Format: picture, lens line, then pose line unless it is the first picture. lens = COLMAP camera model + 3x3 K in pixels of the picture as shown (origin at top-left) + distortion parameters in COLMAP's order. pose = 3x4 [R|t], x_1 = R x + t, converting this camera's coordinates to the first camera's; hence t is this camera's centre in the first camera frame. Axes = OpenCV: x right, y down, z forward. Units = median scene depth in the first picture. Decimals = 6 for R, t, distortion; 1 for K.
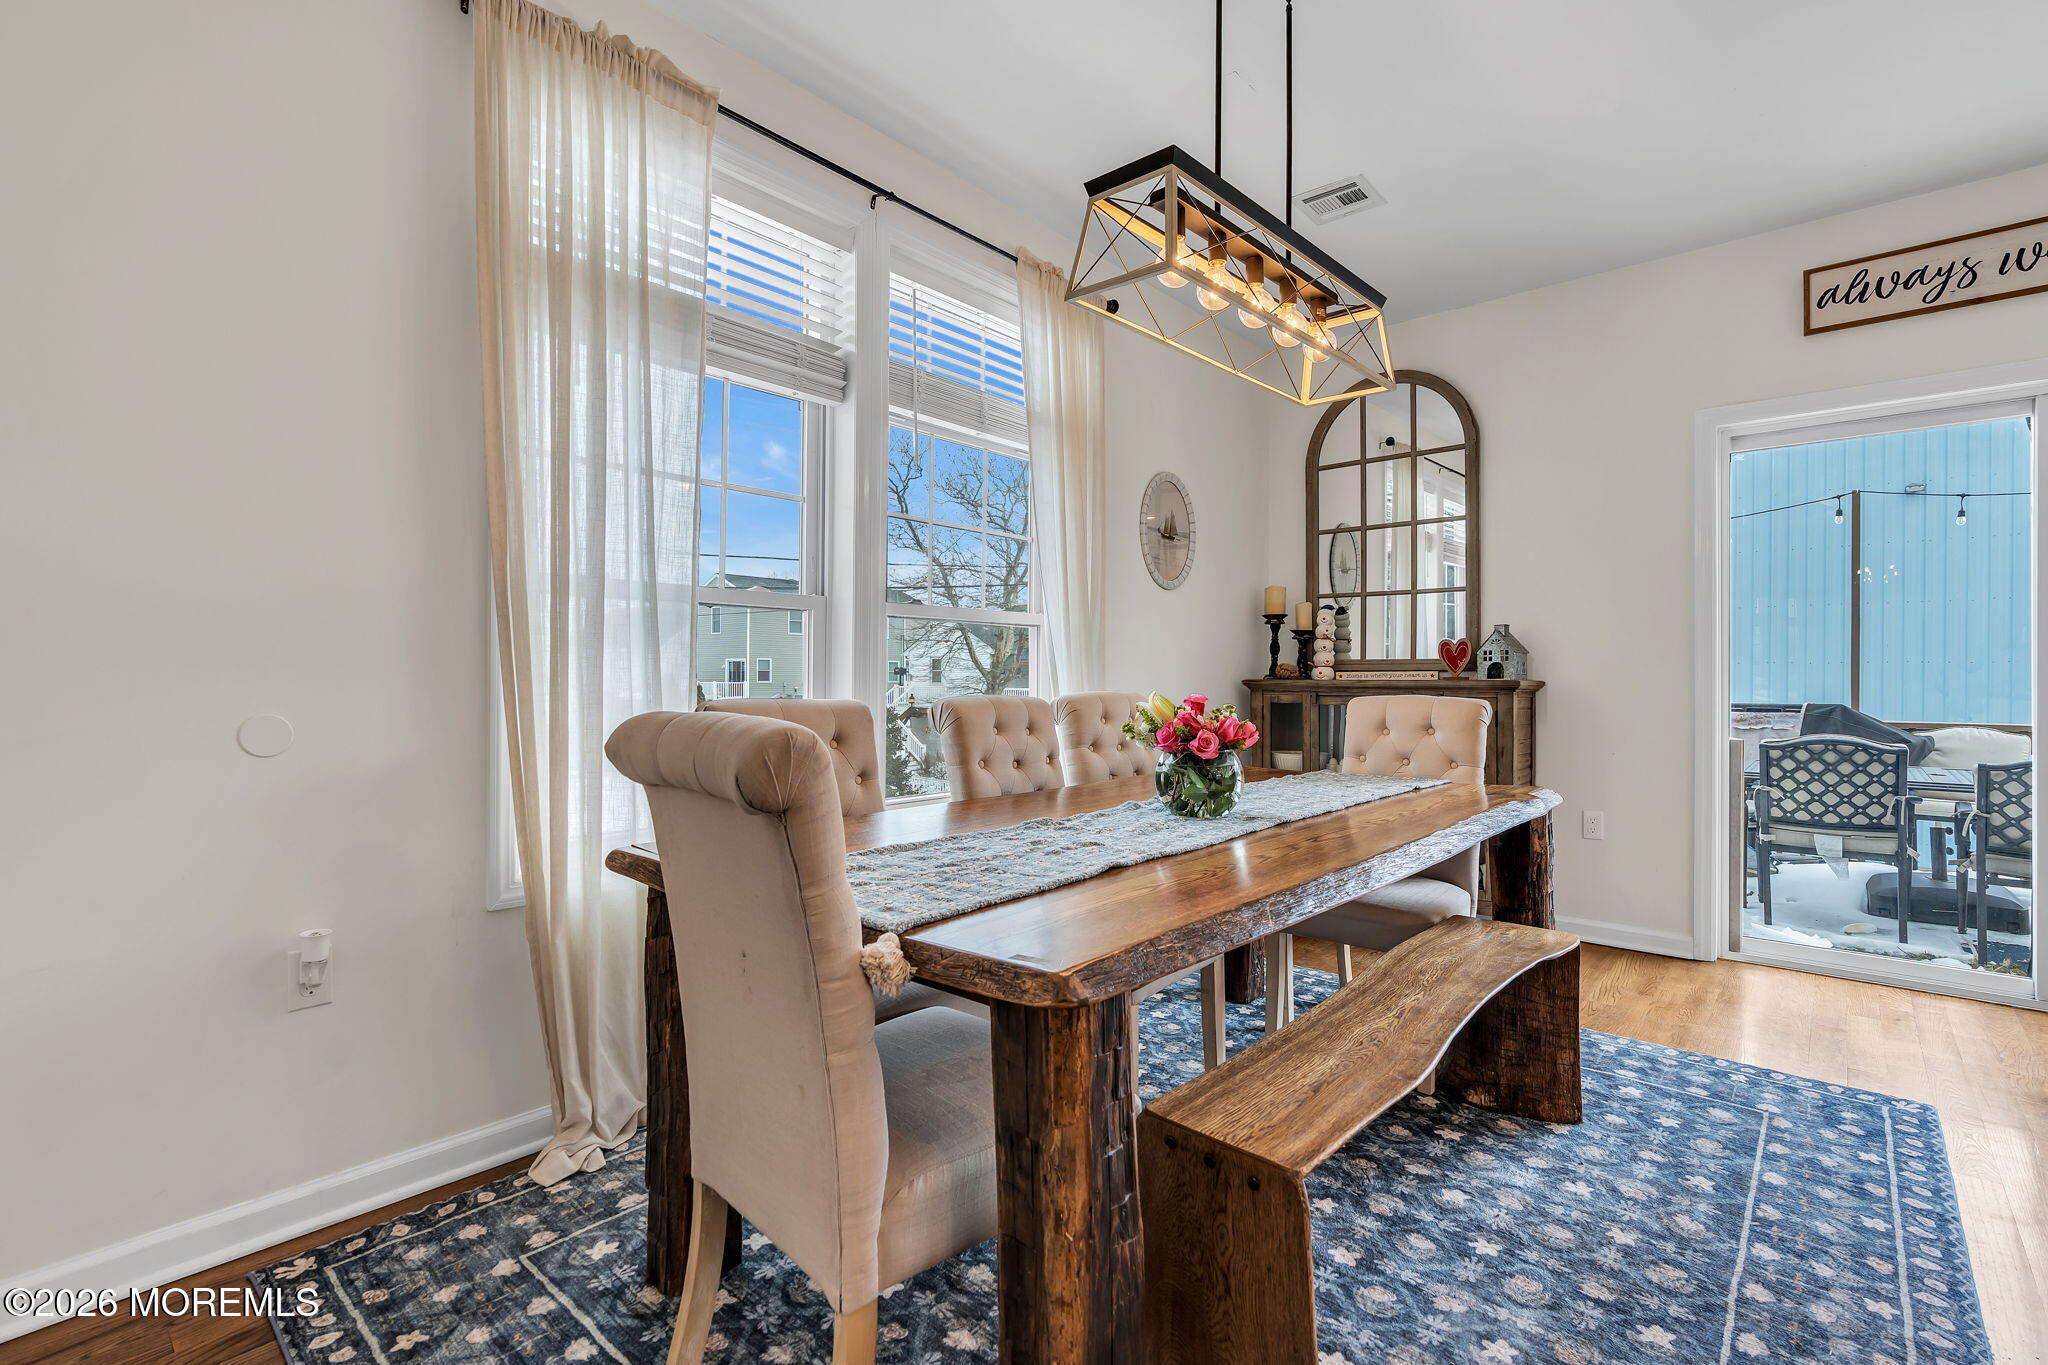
lens RADIAL K [[920.8, 0, 1035.4], [0, 920.8, 677.6], [0, 0, 1]] dist [-0.012334, 0.005193]
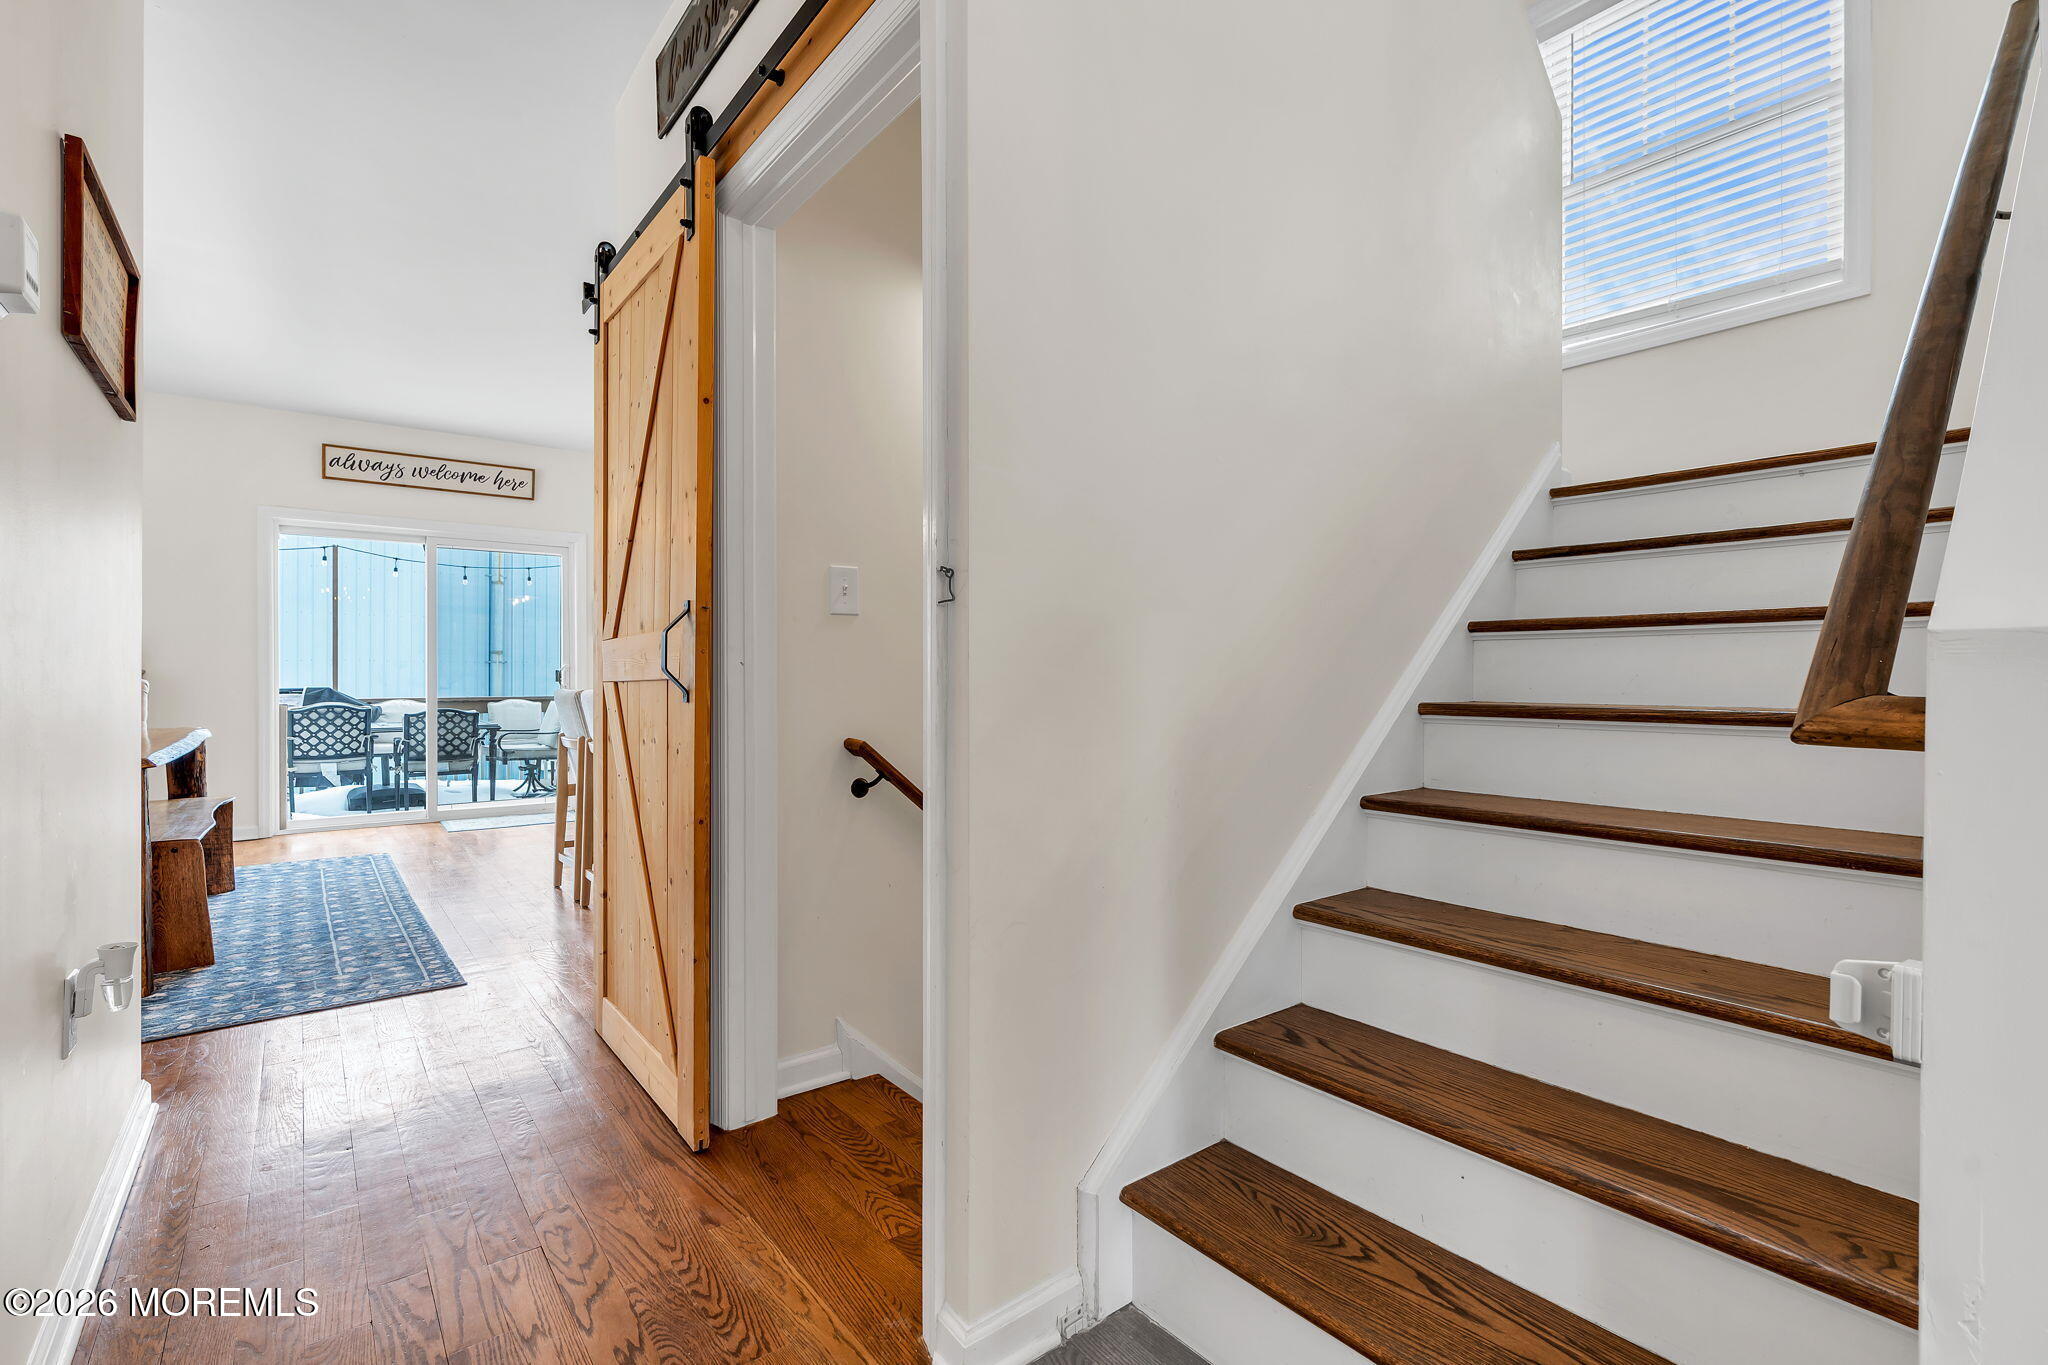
lens RADIAL K [[920.8, 0, 1037.2], [0, 920.8, 676.3], [0, 0, 1]] dist [-0.012334, 0.005193]
pose [[0.165827, -0.003365, 0.986149, -0.645400], [0.001173, 0.999994, 0.003215, 0.011293], [-0.986154, 0.000624, 0.165830, -0.629685]]
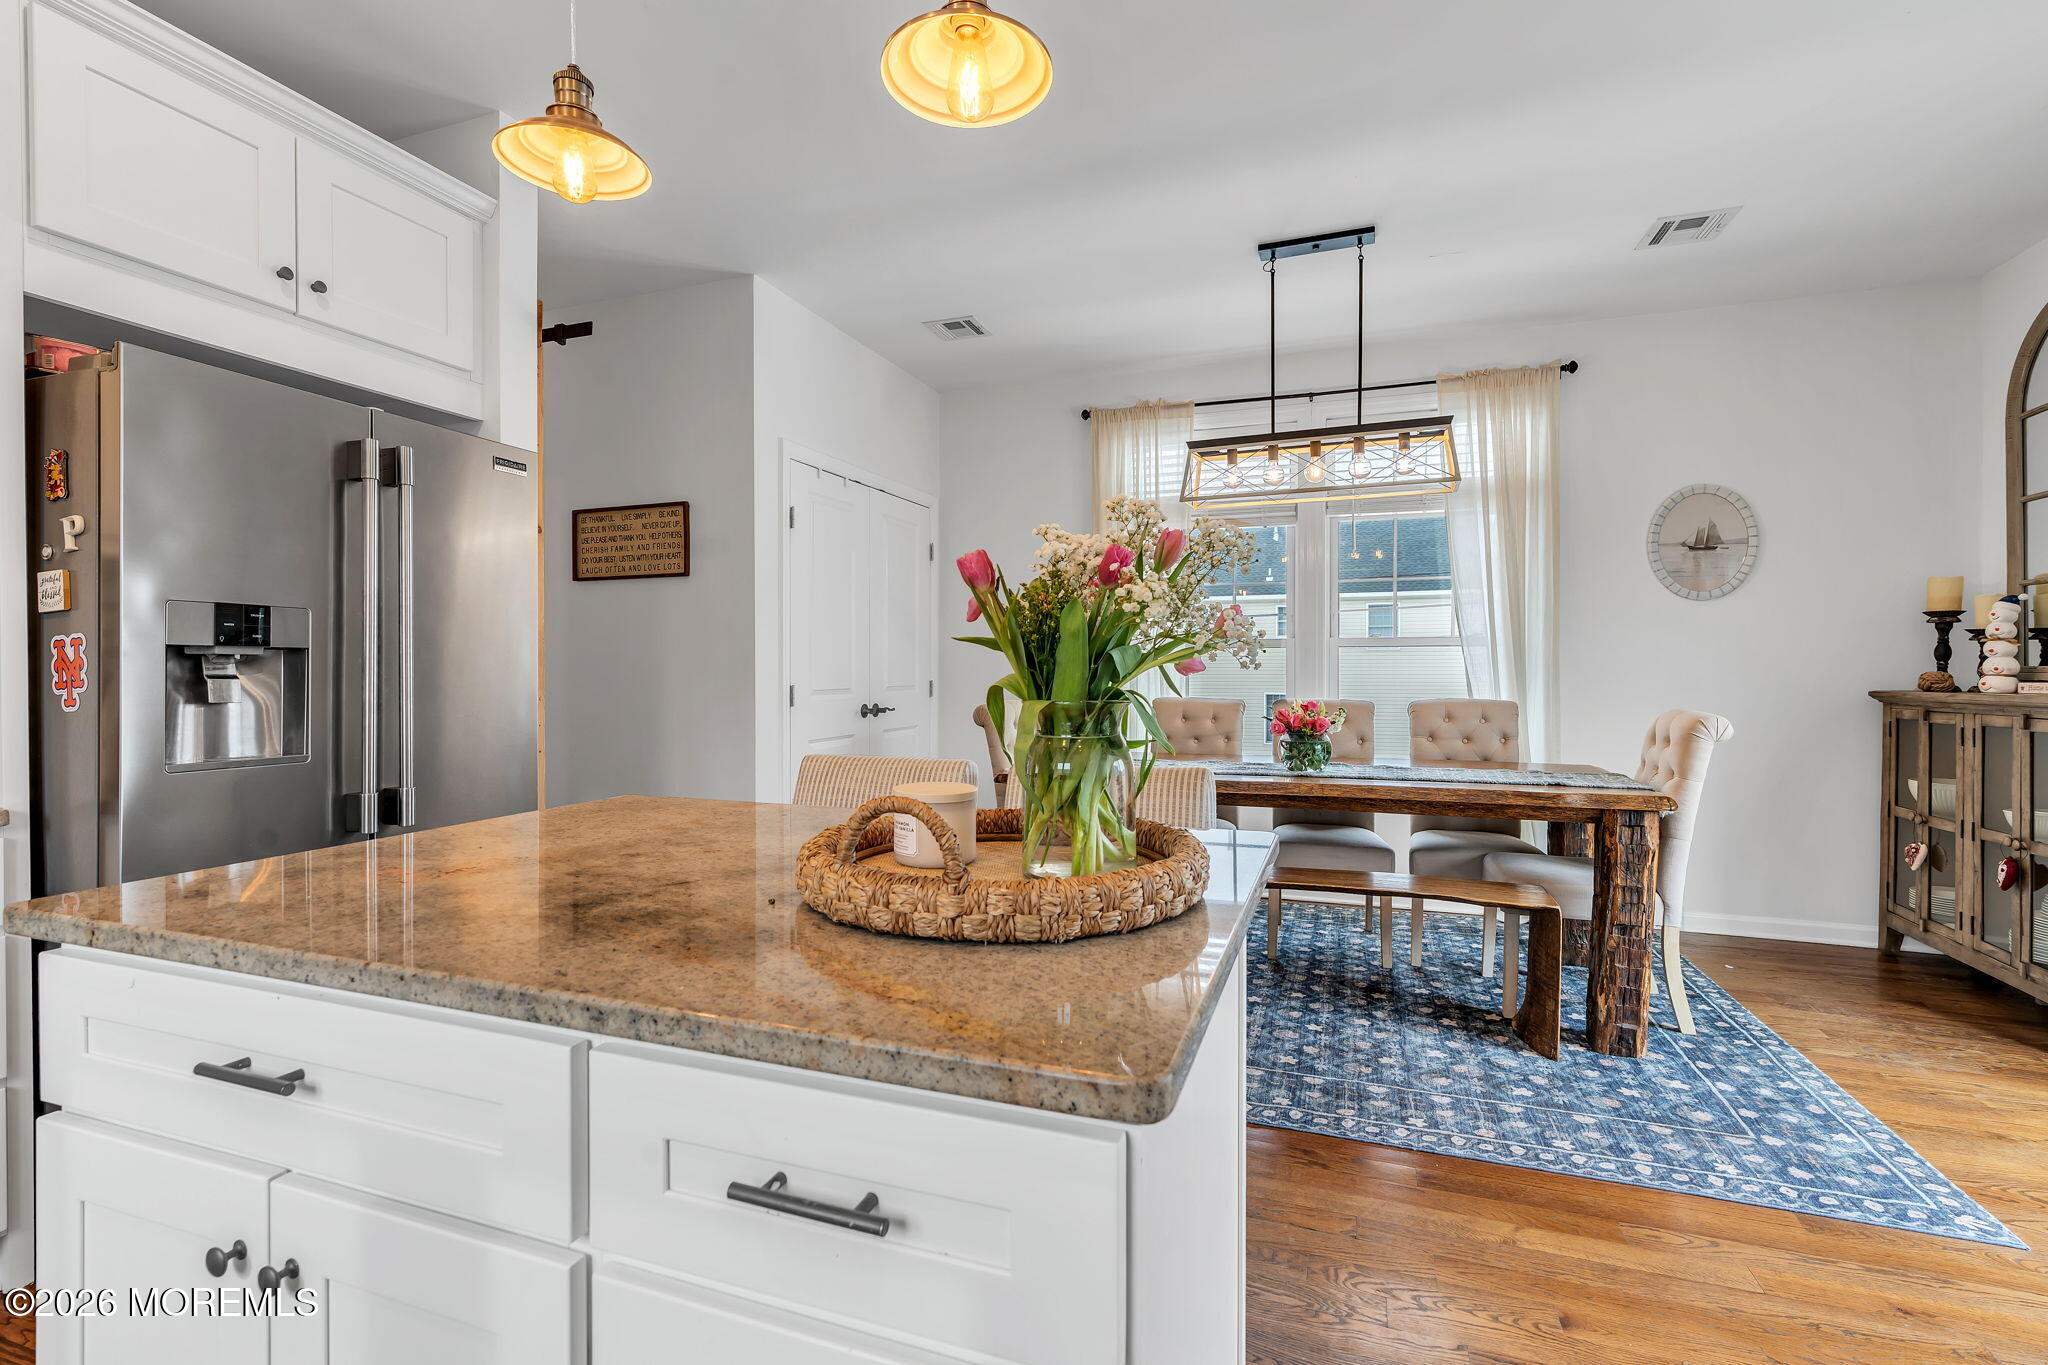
lens RADIAL K [[920.8, 0, 1034.1], [0, 920.8, 676.5], [0, 0, 1]] dist [-0.012334, 0.005193]
pose [[0.371116, 0.000011, -0.928587, 0.894498], [0.001745, 0.999998, 0.000709, -0.015631], [0.928585, -0.001883, 0.371115, -0.056149]]
